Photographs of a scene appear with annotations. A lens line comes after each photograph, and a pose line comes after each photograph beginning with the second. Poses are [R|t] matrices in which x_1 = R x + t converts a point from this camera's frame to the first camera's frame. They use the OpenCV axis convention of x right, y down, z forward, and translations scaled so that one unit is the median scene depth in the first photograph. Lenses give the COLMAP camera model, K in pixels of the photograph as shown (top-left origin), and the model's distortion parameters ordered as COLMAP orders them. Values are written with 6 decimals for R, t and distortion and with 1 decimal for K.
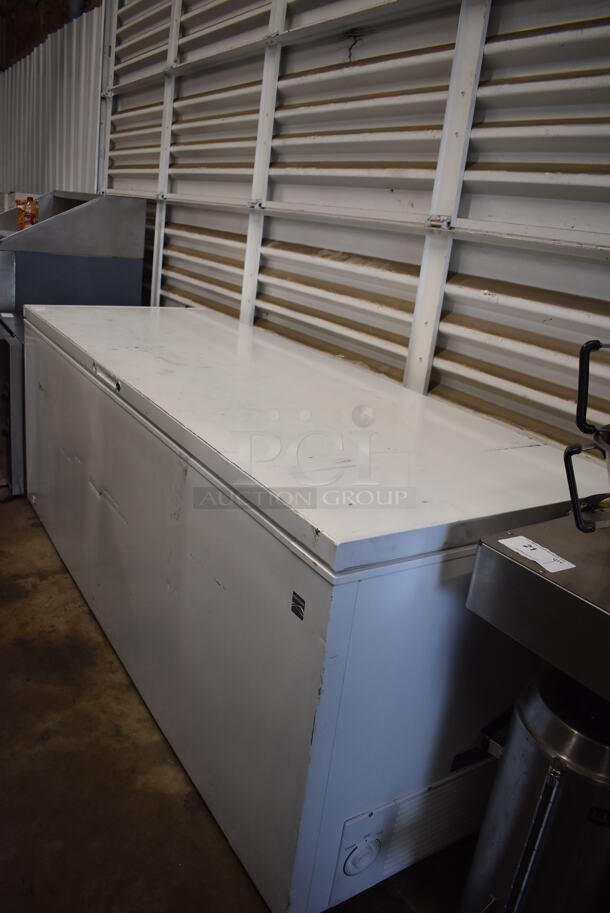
lens RADIAL K [[711.8, 0, 305.0], [0, 711.8, 456.5], [0, 0, 1]] dist [-0.002073, -0.001491]
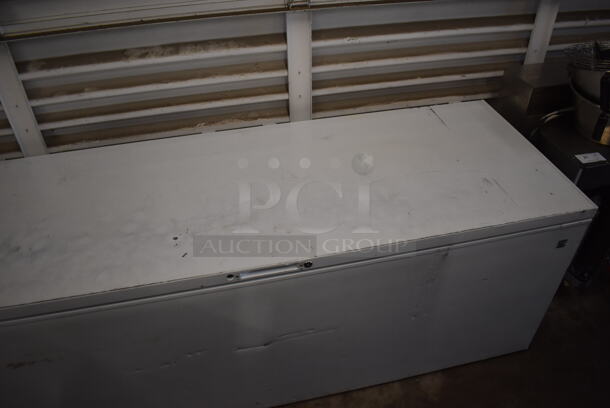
lens RADIAL K [[491.1, 0, 305.0], [0, 491.1, 204.0], [0, 0, 1]] dist [-0.009192, -0.004044]
pose [[0.320936, -0.689957, 0.648814, -0.633347], [0.347174, 0.723070, 0.597193, -0.579019], [-0.881175, 0.033591, 0.471595, 0.556045]]
